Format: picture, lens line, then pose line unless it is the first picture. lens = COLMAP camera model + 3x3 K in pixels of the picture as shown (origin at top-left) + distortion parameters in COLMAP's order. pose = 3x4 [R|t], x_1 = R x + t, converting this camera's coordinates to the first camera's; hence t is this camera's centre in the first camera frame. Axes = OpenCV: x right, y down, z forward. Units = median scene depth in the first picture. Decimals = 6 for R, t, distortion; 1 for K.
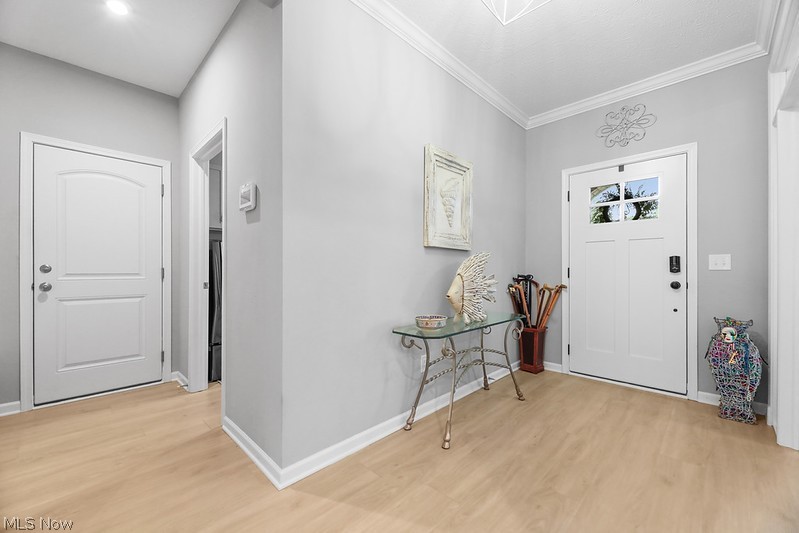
lens RADIAL K [[326.8, 0, 397.0], [0, 326.8, 270.2], [0, 0, 1]] dist [-0.002732, -0.001842]
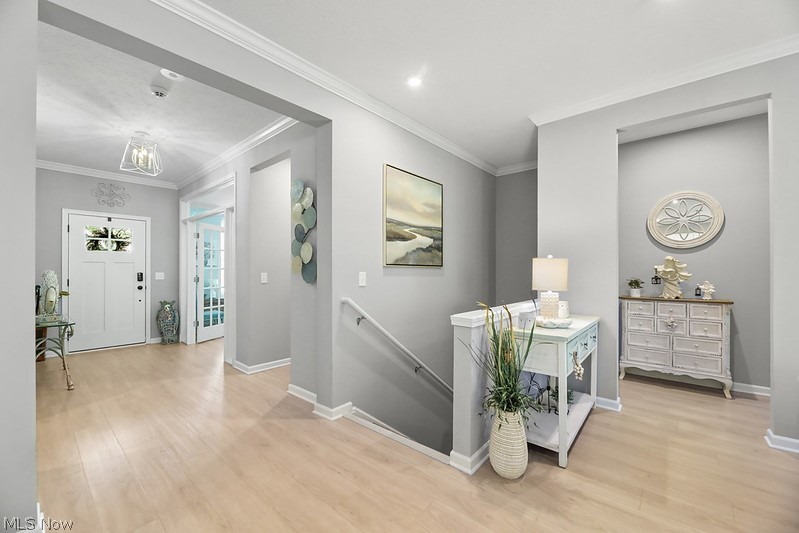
lens RADIAL K [[326.8, 0, 392.8], [0, 326.8, 267.9], [0, 0, 1]] dist [-0.002732, -0.001842]
pose [[-0.058061, 0.017912, 0.998152, -1.175460], [0.005041, 0.999832, -0.017649, -0.029697], [-0.998300, 0.004007, -0.058141, -0.392180]]
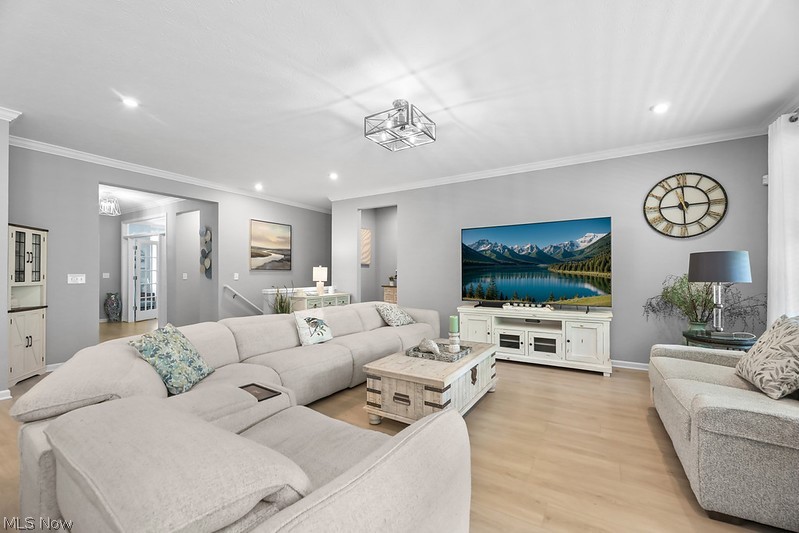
lens RADIAL K [[326.8, 0, 393.3], [0, 326.8, 270.8], [0, 0, 1]] dist [-0.002732, -0.001842]
pose [[-0.234857, 0.012220, 0.971953, -2.473327], [0.004484, 0.999924, -0.011488, -0.020997], [-0.972020, 0.001660, -0.234894, -0.861107]]
